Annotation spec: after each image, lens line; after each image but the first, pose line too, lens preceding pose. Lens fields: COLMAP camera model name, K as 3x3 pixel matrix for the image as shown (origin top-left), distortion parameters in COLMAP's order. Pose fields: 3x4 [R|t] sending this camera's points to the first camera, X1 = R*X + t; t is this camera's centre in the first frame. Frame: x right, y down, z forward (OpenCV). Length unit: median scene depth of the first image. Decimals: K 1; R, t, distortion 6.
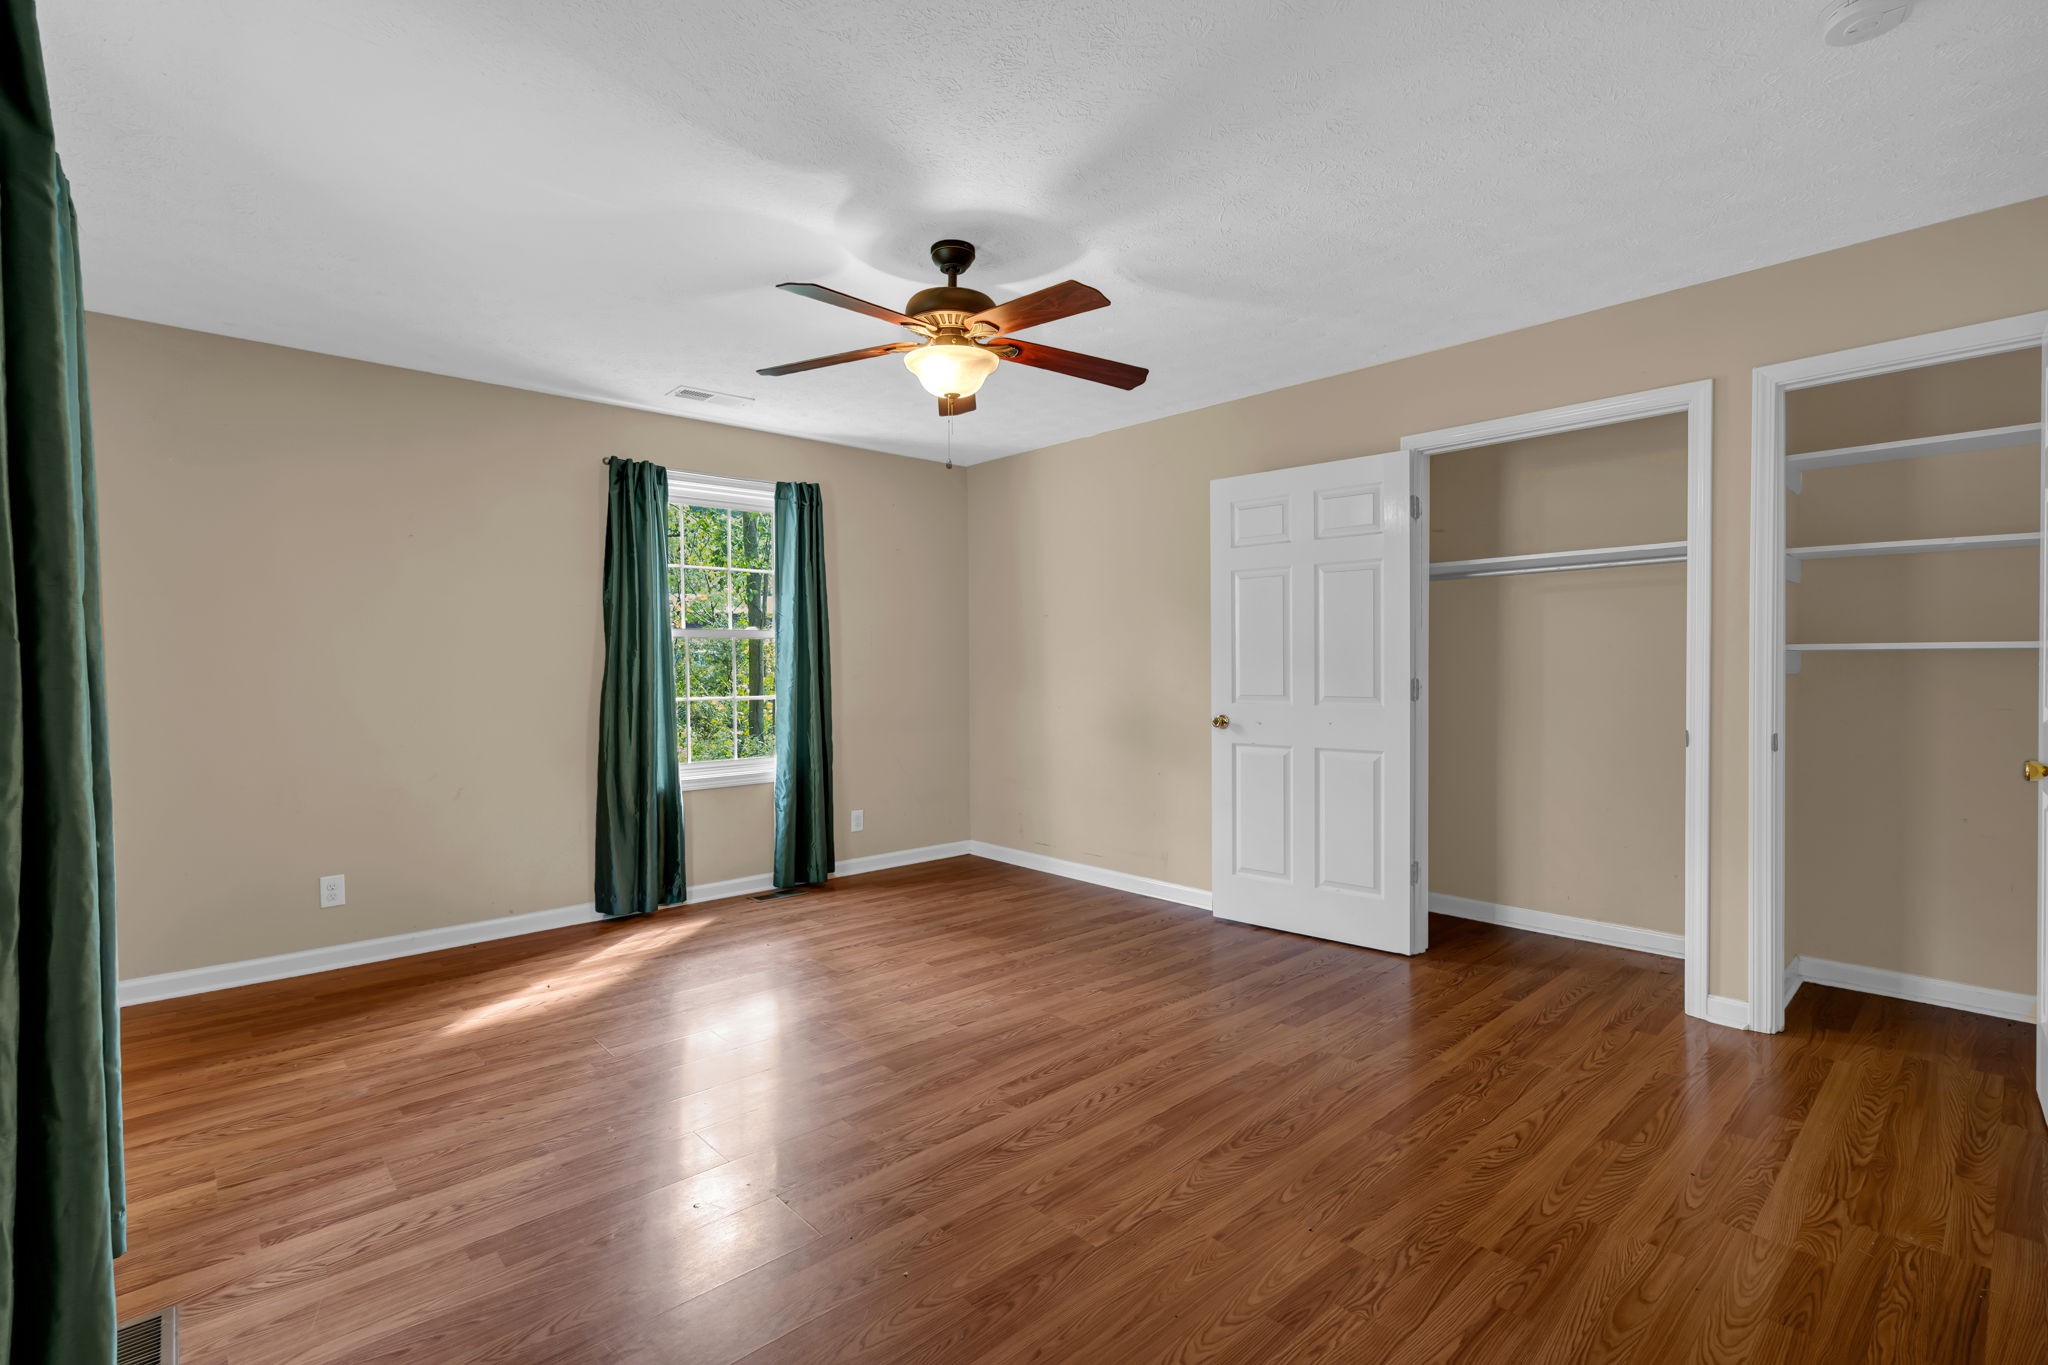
lens RADIAL K [[929.4, 0, 1029.9], [0, 929.4, 679.7], [0, 0, 1]] dist [-0.010377, 0.006078]
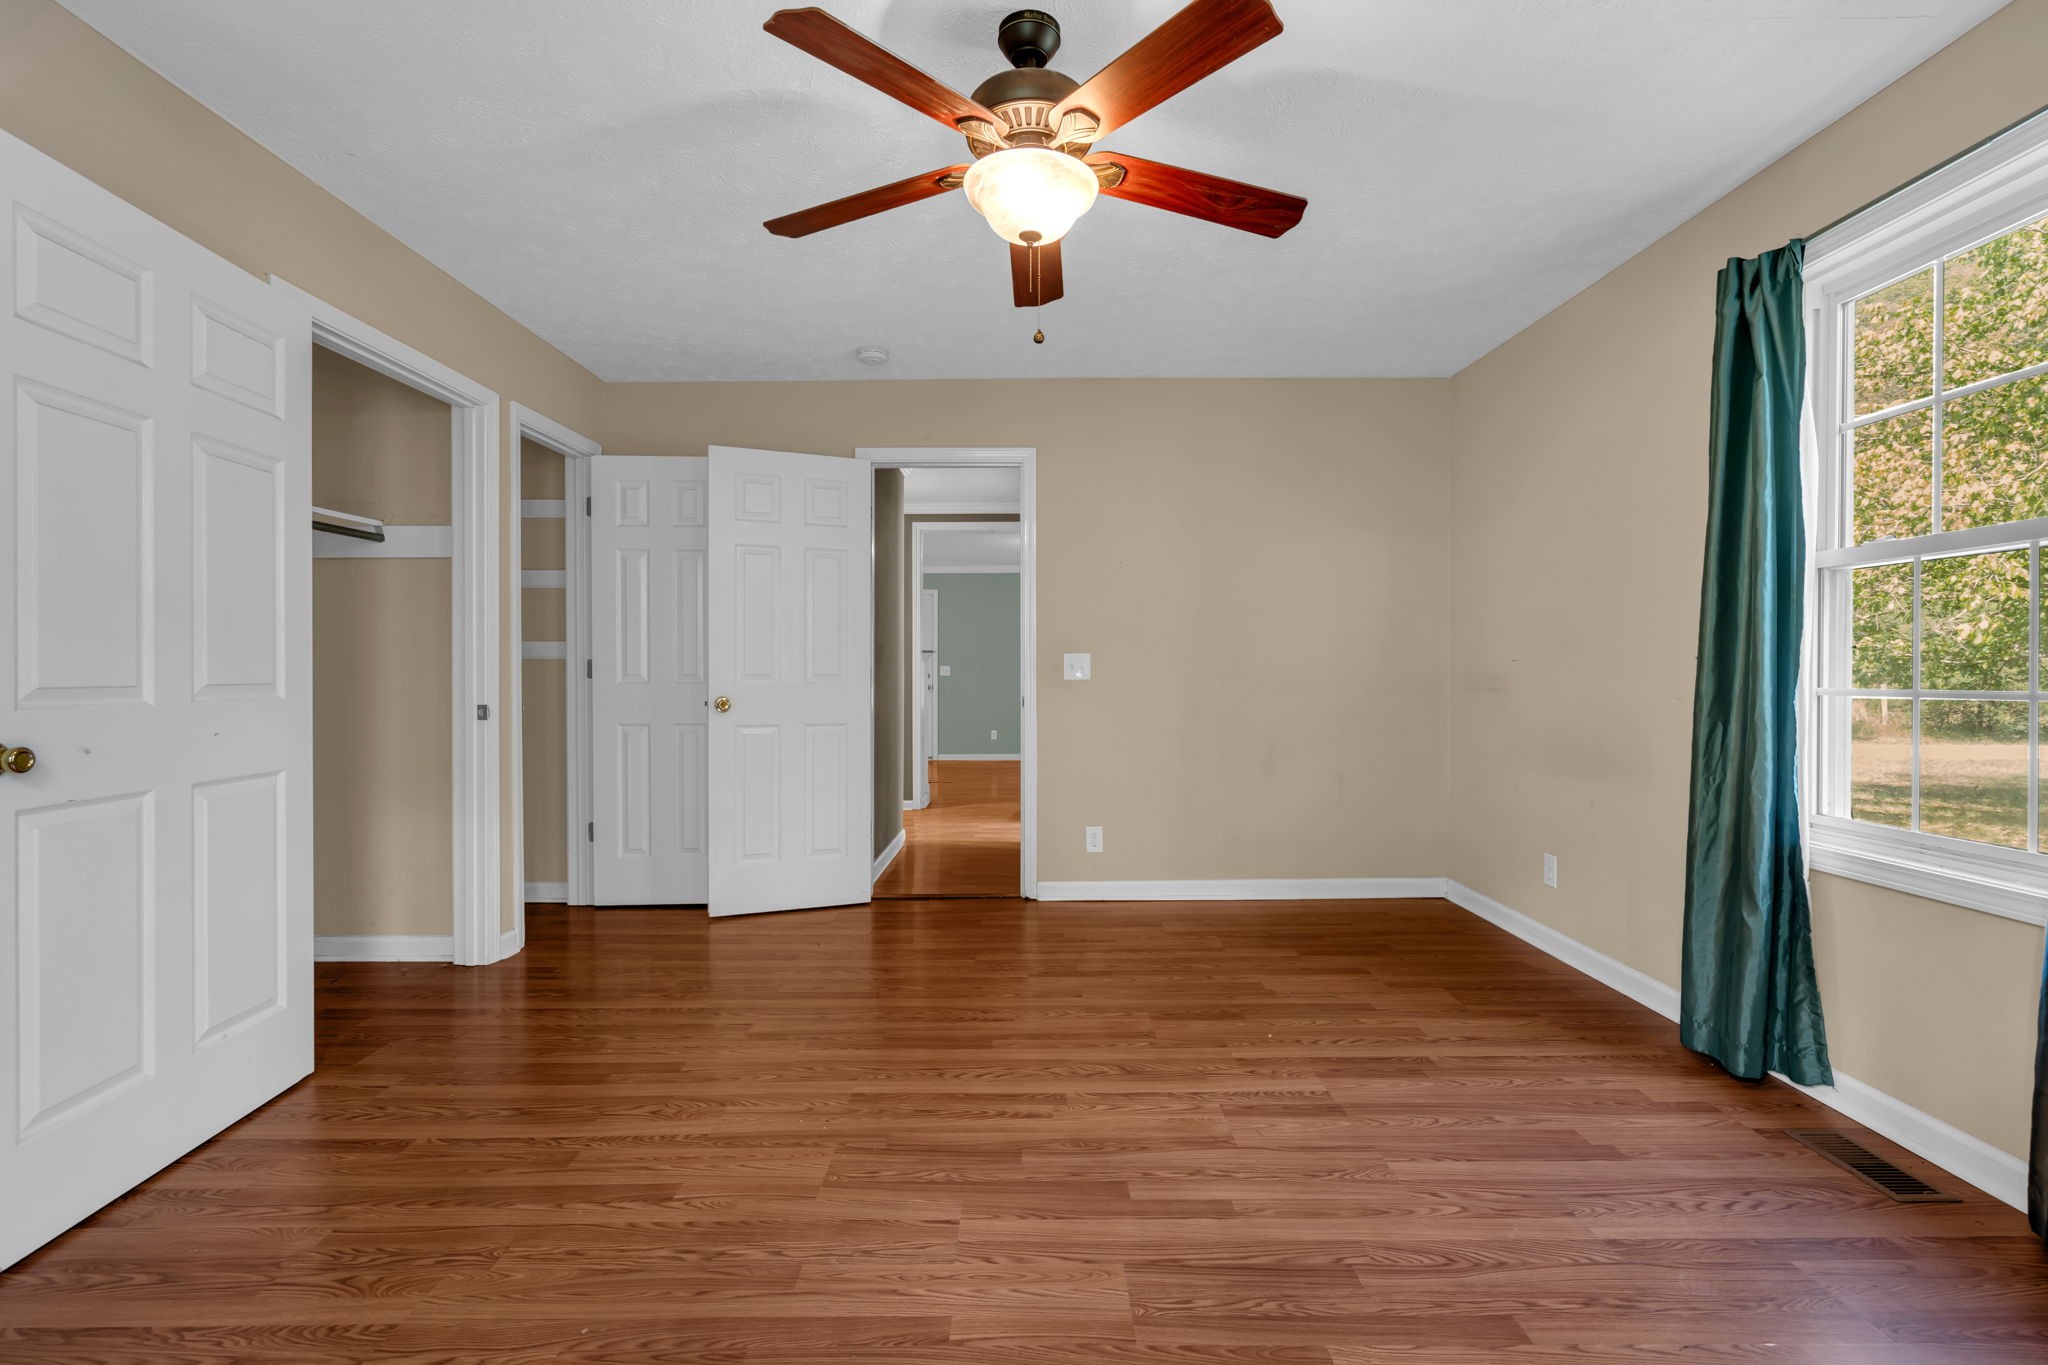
lens RADIAL K [[929.4, 0, 1029.9], [0, 929.4, 679.7], [0, 0, 1]] dist [-0.010377, 0.006078]
pose [[-0.738446, 0.000666, 0.674313, -0.548270], [0.015683, 0.999746, 0.016188, 0.019077], [-0.674130, 0.022529, -0.738269, 1.499857]]
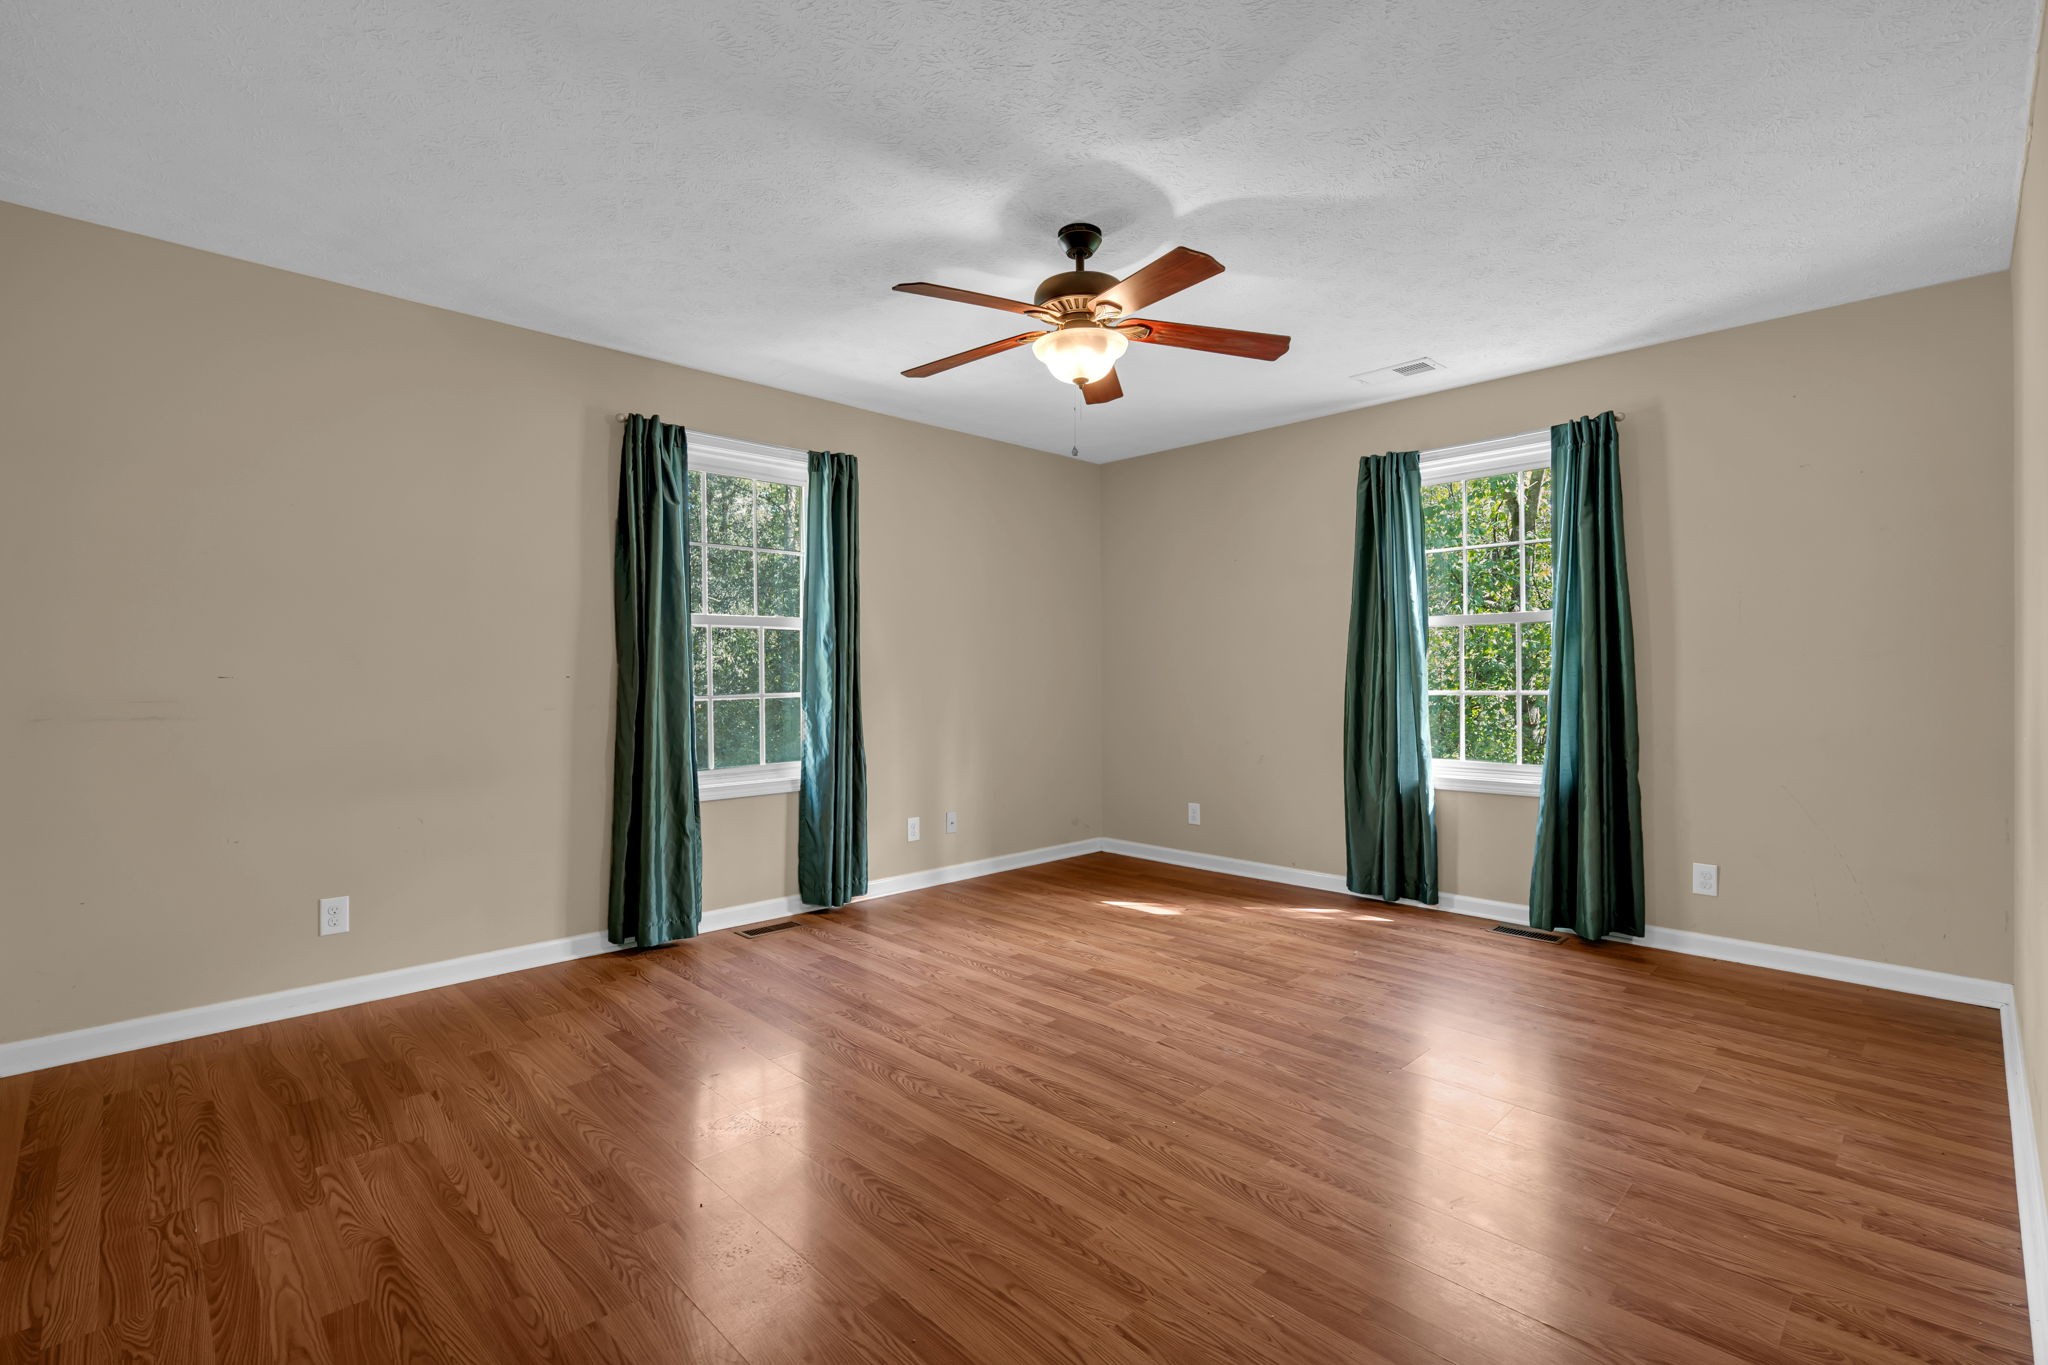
lens RADIAL K [[929.4, 0, 1029.9], [0, 929.4, 679.7], [0, 0, 1]] dist [-0.010377, 0.006078]
pose [[0.033702, 0.013964, -0.999334, 0.898080], [-0.011375, 0.999843, 0.013588, 0.001501], [0.999367, 0.010909, 0.033855, 0.898682]]
